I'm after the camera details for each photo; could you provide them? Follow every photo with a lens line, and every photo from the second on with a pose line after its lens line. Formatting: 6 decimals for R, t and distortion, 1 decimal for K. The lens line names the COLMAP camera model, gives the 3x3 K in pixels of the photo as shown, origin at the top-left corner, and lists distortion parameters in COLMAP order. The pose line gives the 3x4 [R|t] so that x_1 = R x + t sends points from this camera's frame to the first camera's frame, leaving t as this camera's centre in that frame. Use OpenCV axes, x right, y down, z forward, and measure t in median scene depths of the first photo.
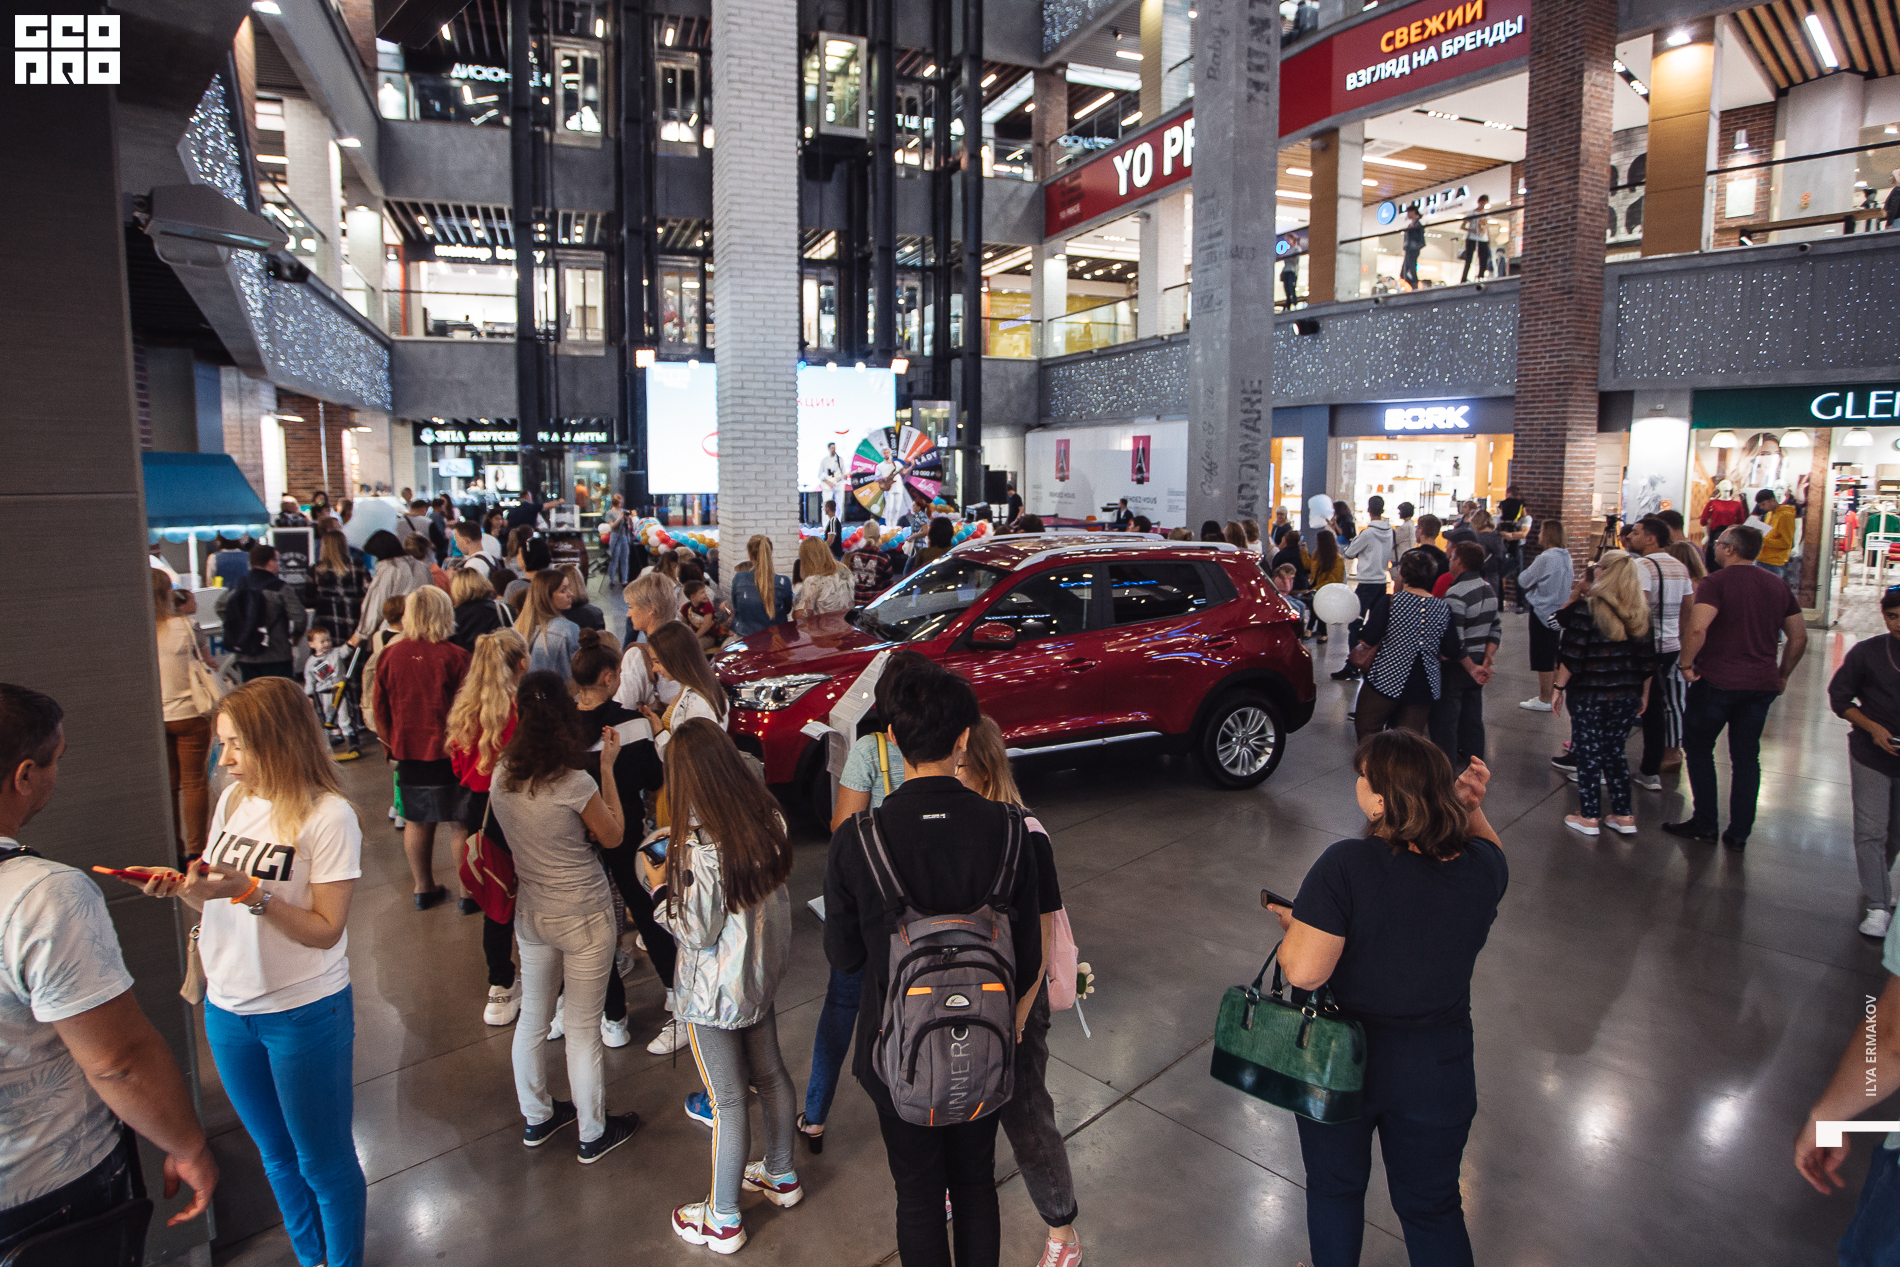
lens RADIAL K [[1061.1, 0, 952.0], [0, 1061.1, 610.4], [0, 0, 1]] dist [-0.003041, -0.000285]
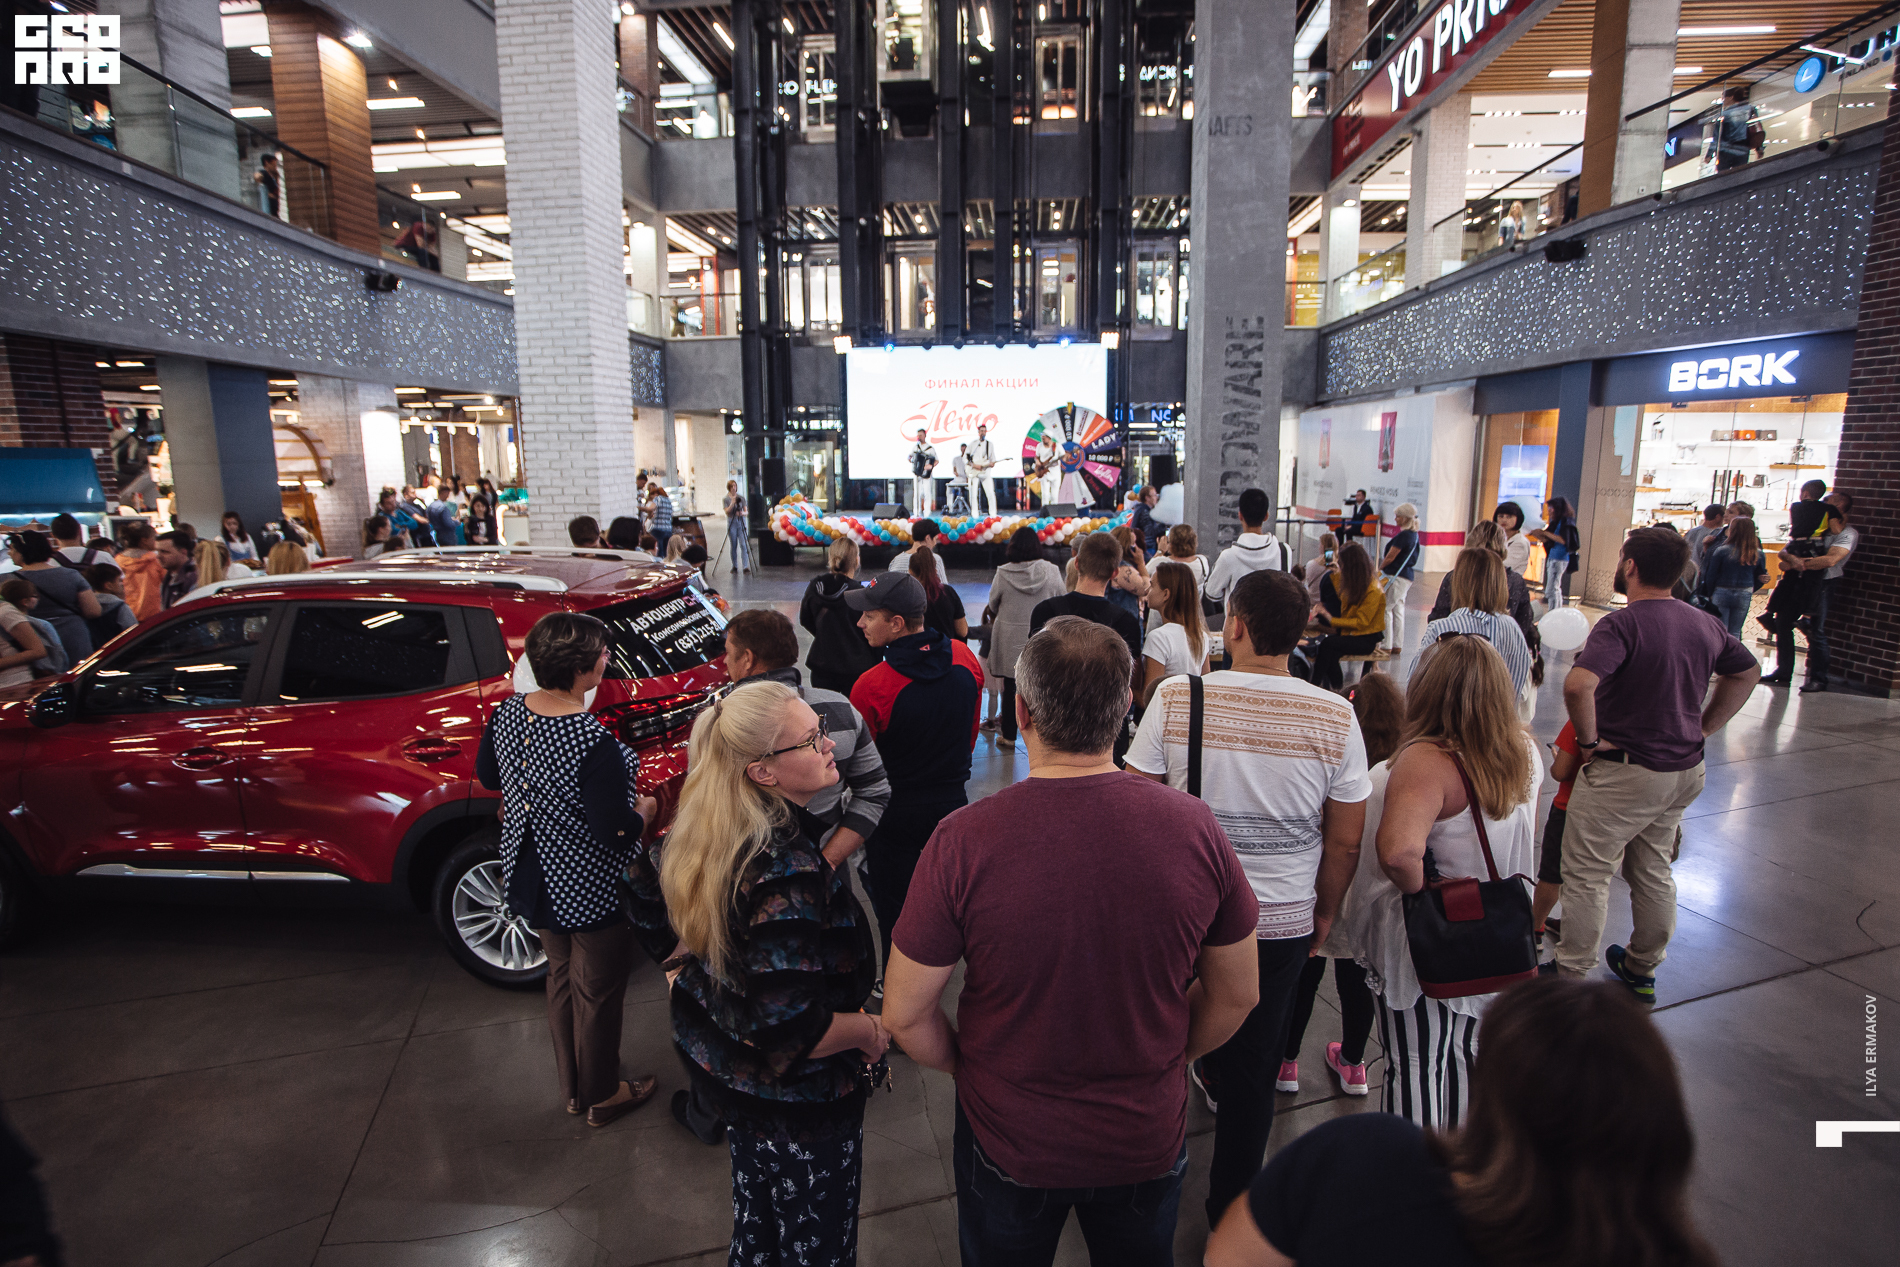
lens RADIAL K [[950.9, 0, 950.0], [0, 950.9, 633.5], [0, 0, 1]] dist [-0.001886, 0.002043]
pose [[0.895165, 0.082058, -0.438116, 0.231036], [-0.059396, 0.996102, 0.065210, -0.025382], [0.441760, -0.032351, 0.896550, 0.210559]]
